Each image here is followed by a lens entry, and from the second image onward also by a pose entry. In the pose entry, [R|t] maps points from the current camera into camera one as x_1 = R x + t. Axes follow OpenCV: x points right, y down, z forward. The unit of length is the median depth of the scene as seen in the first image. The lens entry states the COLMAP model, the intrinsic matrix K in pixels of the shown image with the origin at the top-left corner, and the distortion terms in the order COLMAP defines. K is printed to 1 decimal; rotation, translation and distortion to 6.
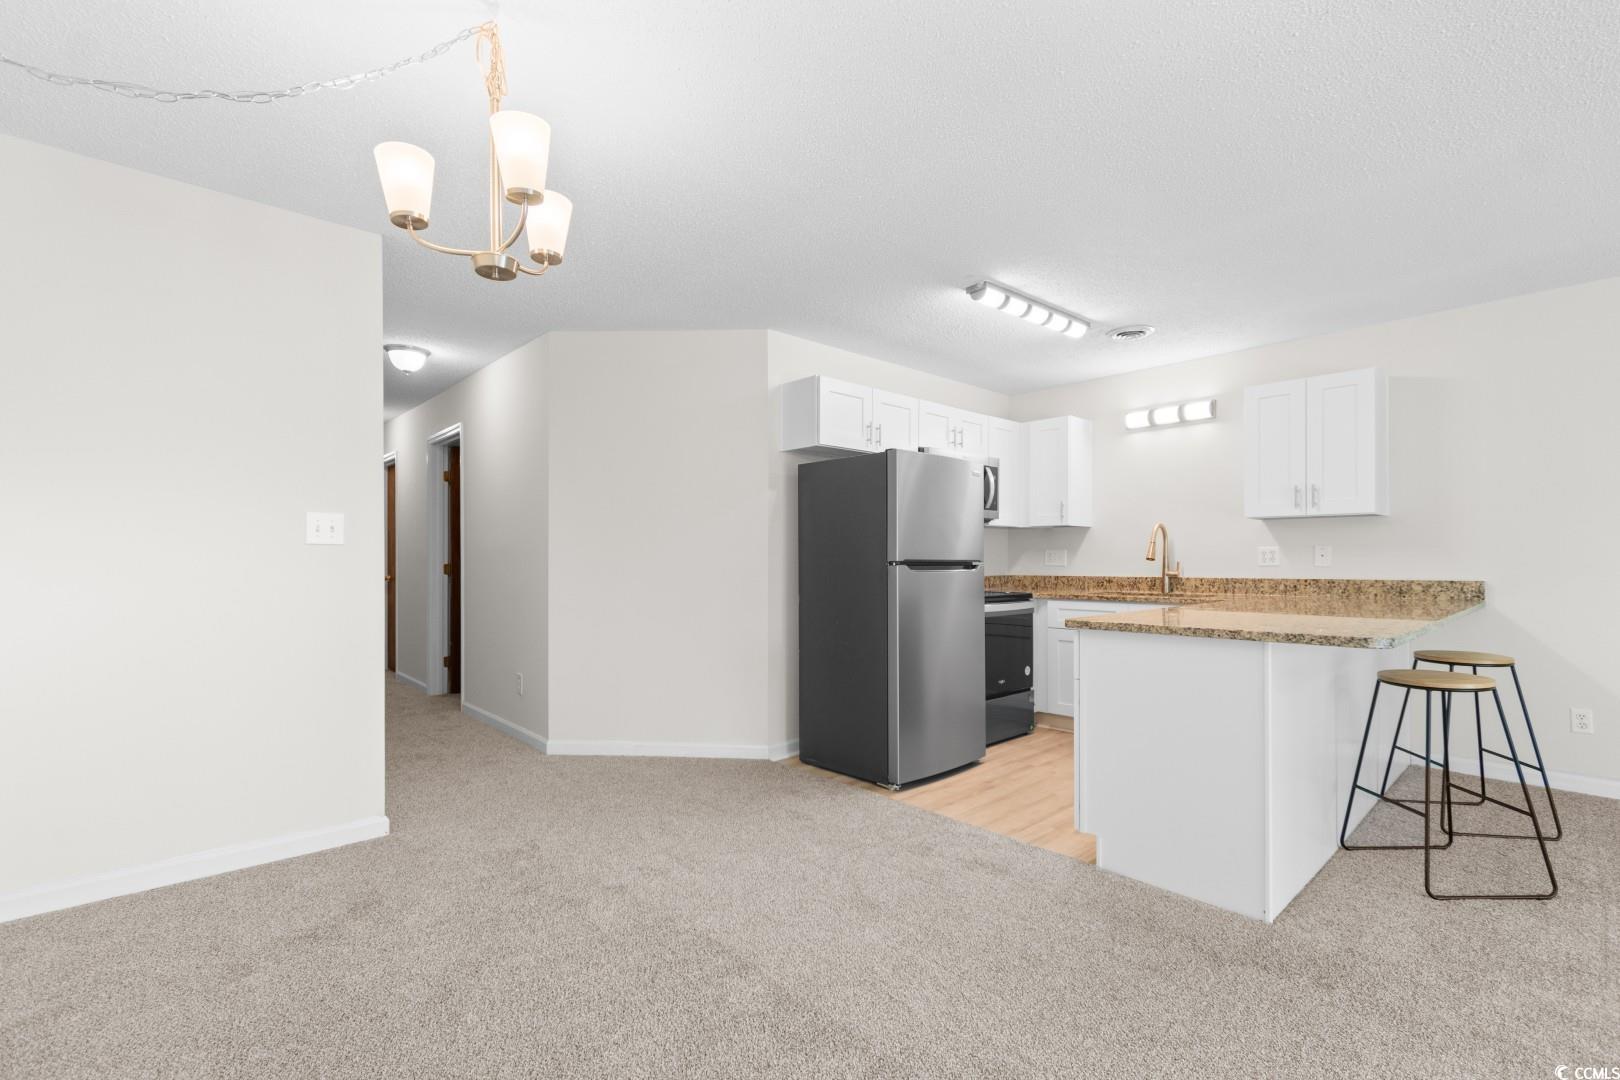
lens RADIAL K [[717.3, 0, 805.6], [0, 717.3, 557.6], [0, 0, 1]] dist [-0.000642, -0.000649]
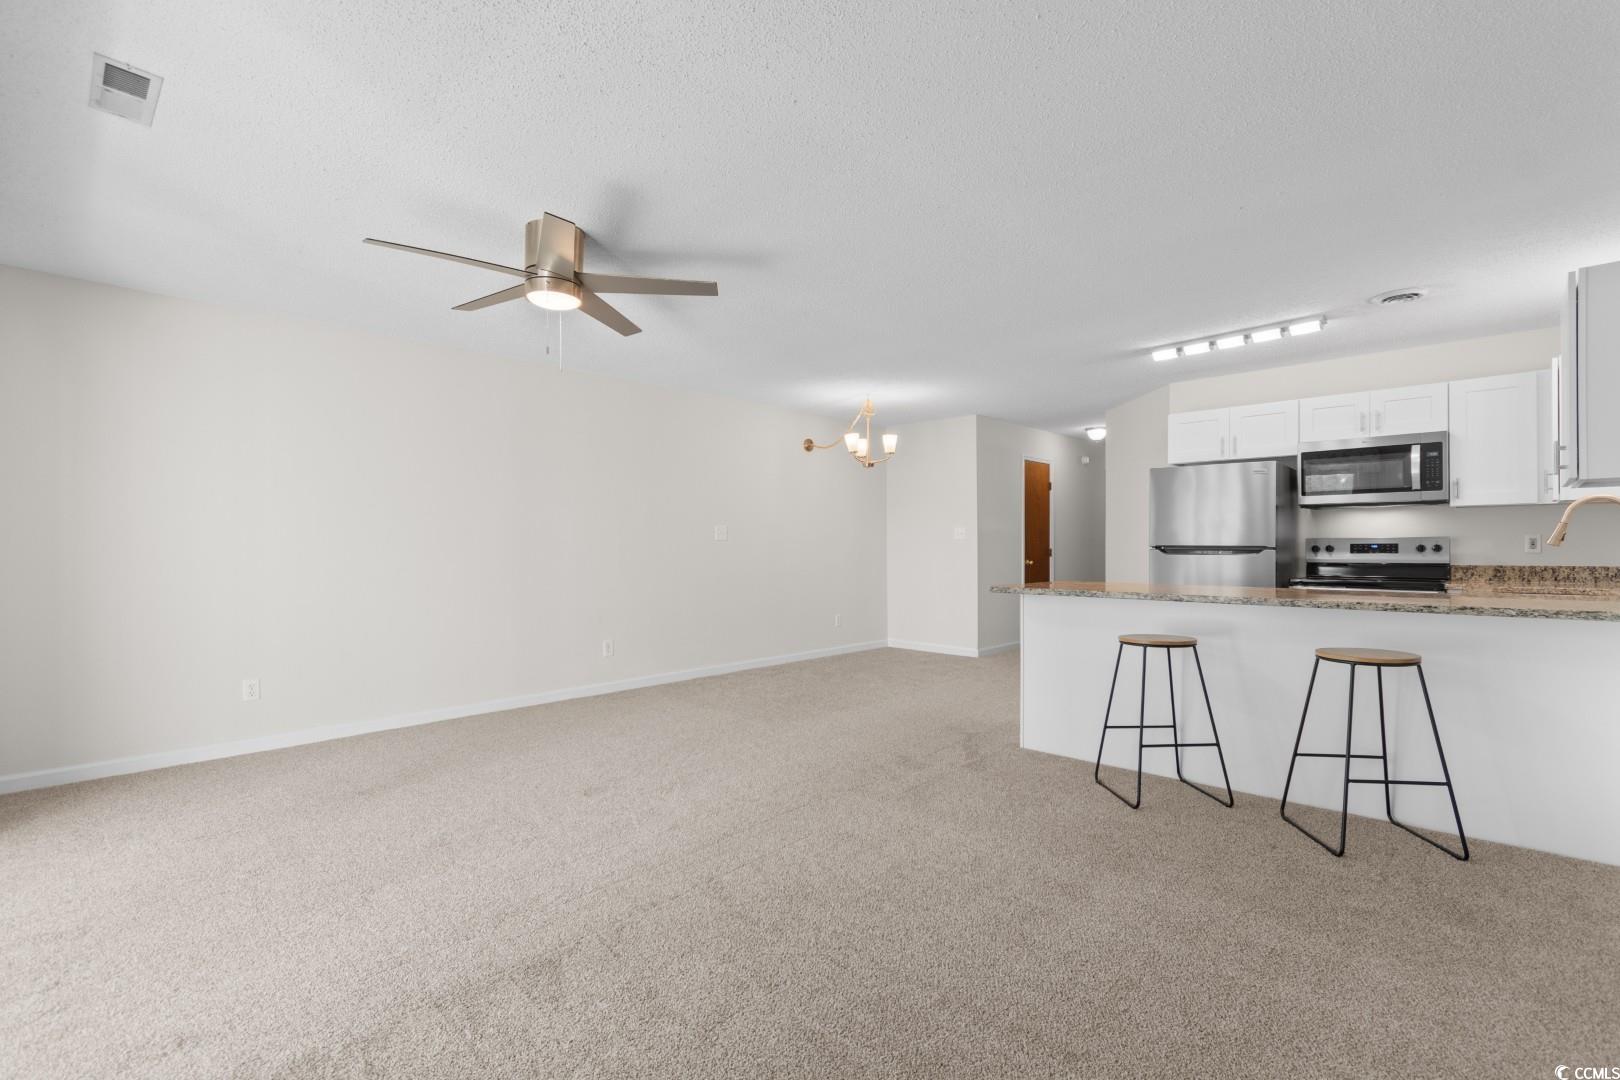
lens RADIAL K [[729.8, 0, 810.0], [0, 729.8, 540.0], [0, 0, 1]] dist [0.002359, 0.000067]
pose [[0.068827, -0.007243, -0.997602, 1.290293], [0.003531, 0.999969, -0.007017, -0.000255], [0.997622, -0.003039, 0.068850, 0.180821]]
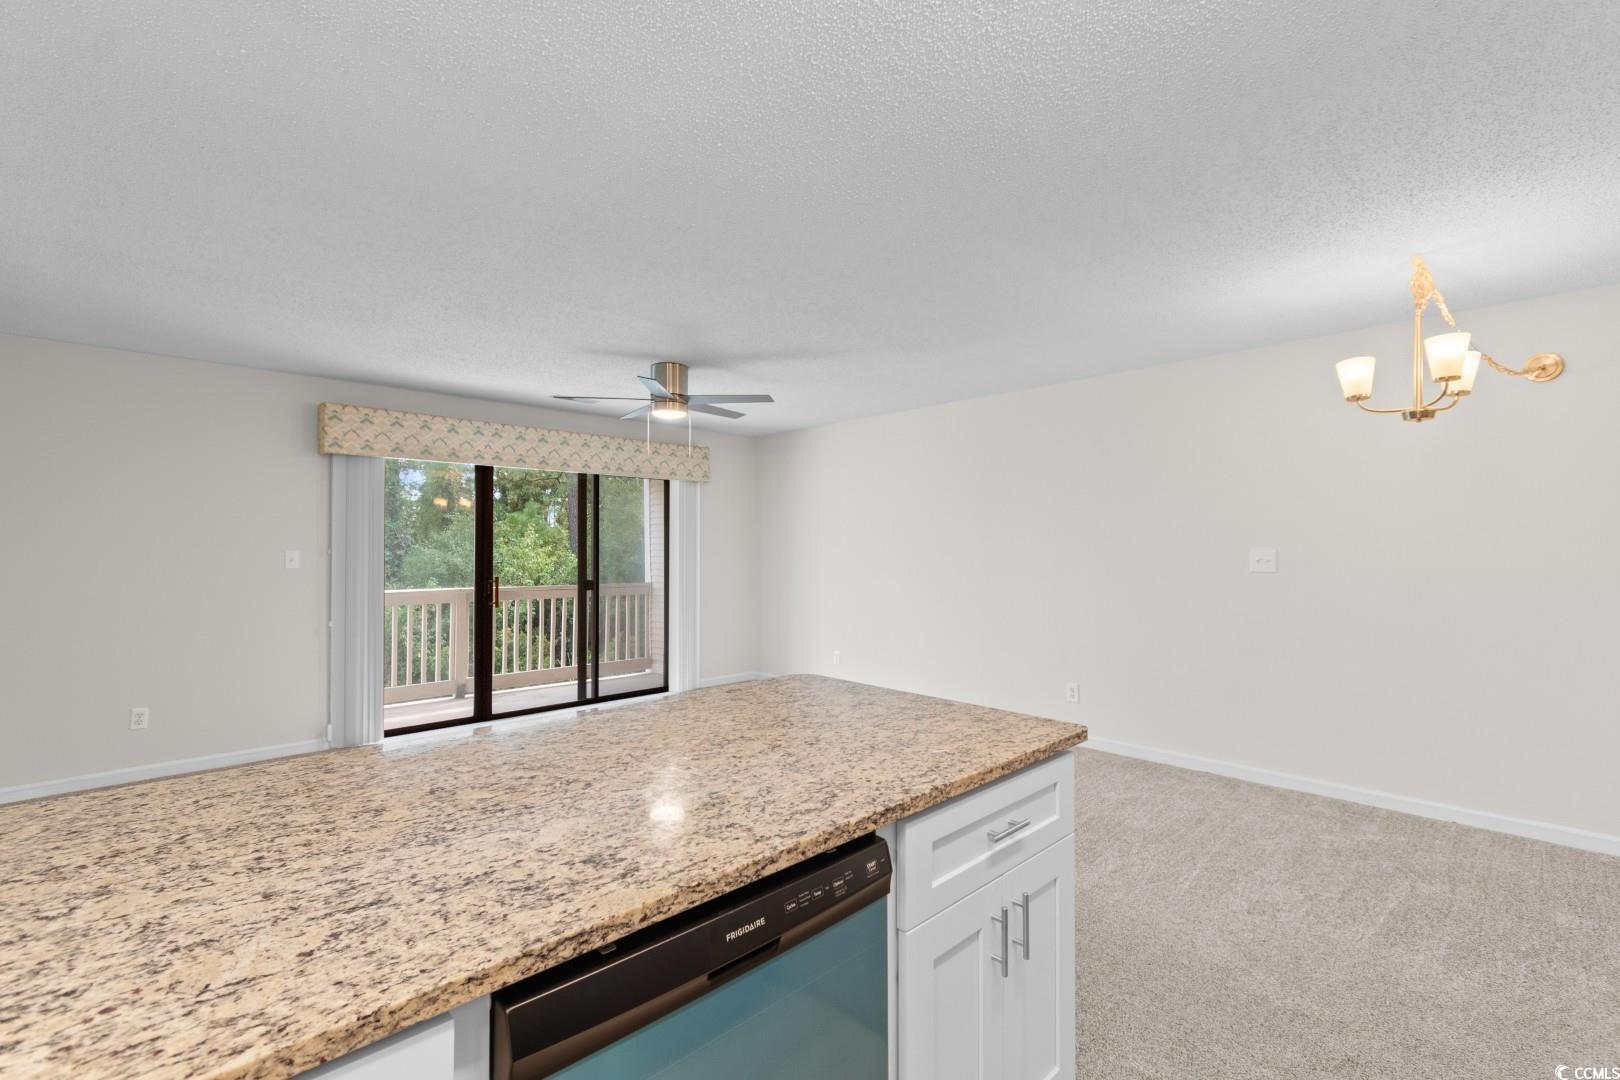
lens RADIAL K [[714.4, 0, 810.7], [0, 714.4, 543.7], [0, 0, 1]] dist [0.002357, -0.000601]
pose [[-0.999402, 0.000803, -0.034577, 0.393319], [0.001057, 0.999973, -0.007308, -0.043132], [0.034571, -0.007340, -0.999375, 1.019736]]
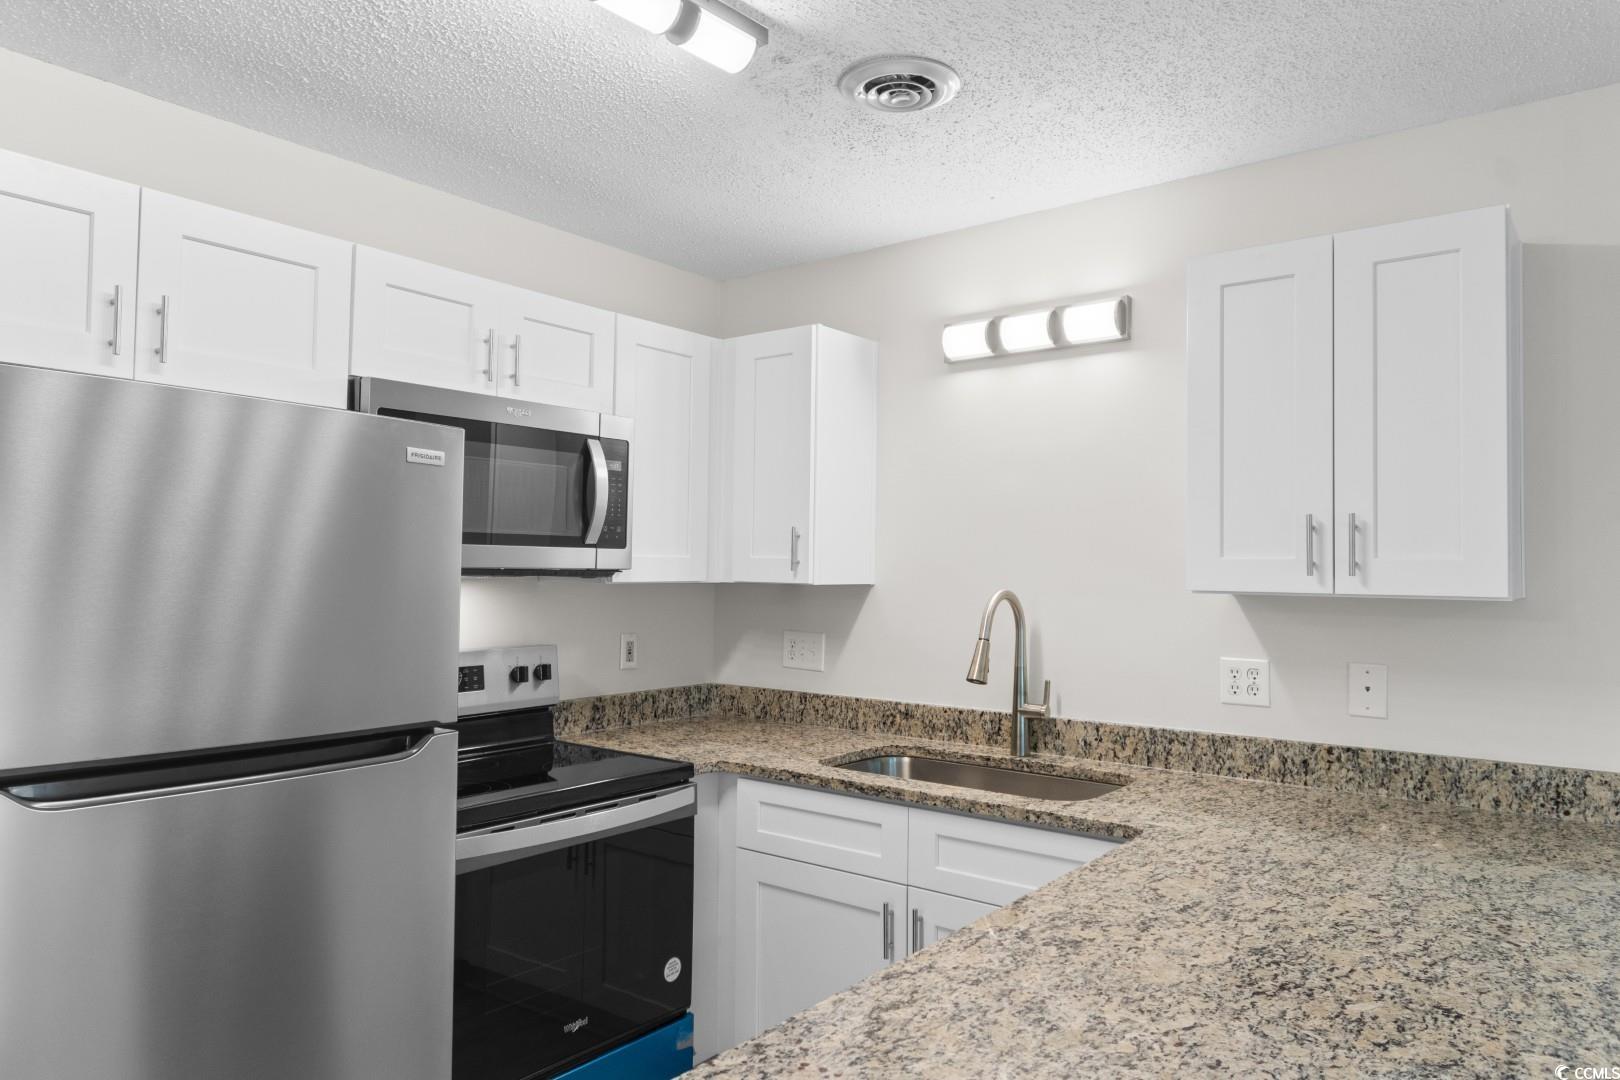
lens RADIAL K [[1044.4, 0, 810.0], [0, 1044.4, 540.0], [0, 0, 1]] dist [0.002392, 0.000227]
pose [[0.985360, 0.017507, 0.169588, 0.311527], [-0.013329, 0.999580, -0.025748, -0.065493], [-0.169967, 0.023111, 0.985179, 0.472898]]
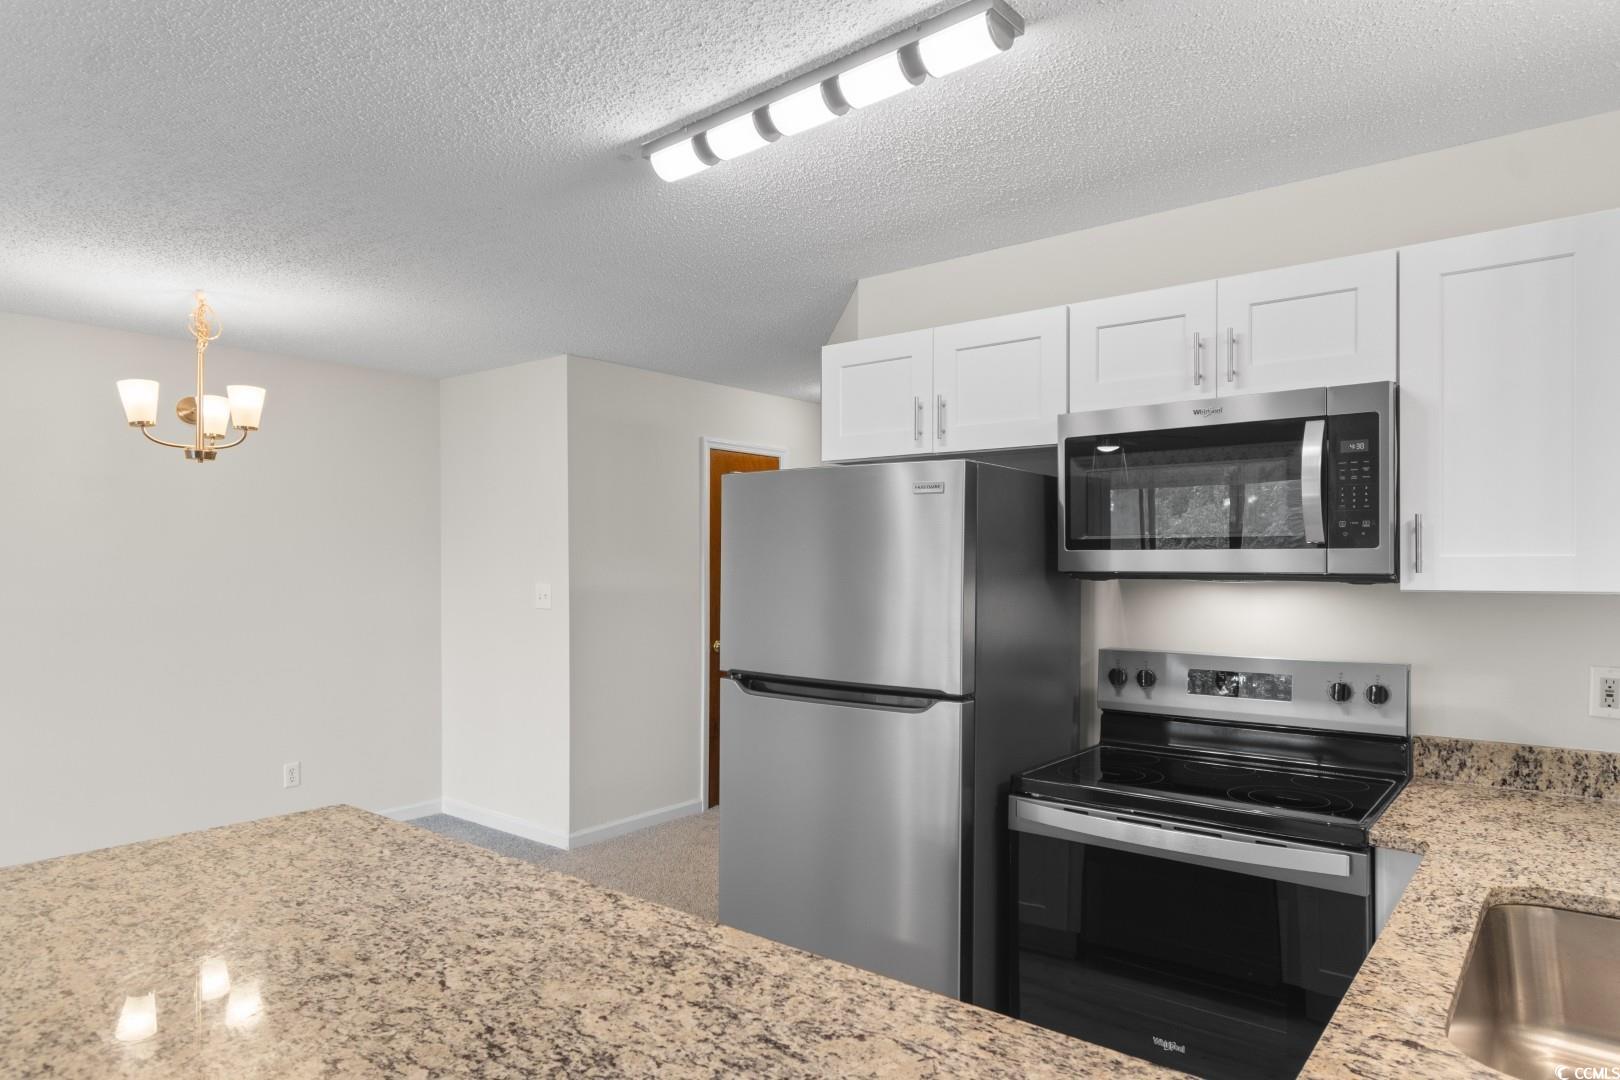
lens RADIAL K [[975.4, 0, 812.1], [0, 975.4, 562.2], [0, 0, 1]] dist [0.005120, -0.000404]
pose [[0.161210, 0.001043, -0.986920, 0.756535], [0.001189, 0.999999, 0.001251, -0.069129], [0.986919, -0.001375, 0.161209, 0.789324]]
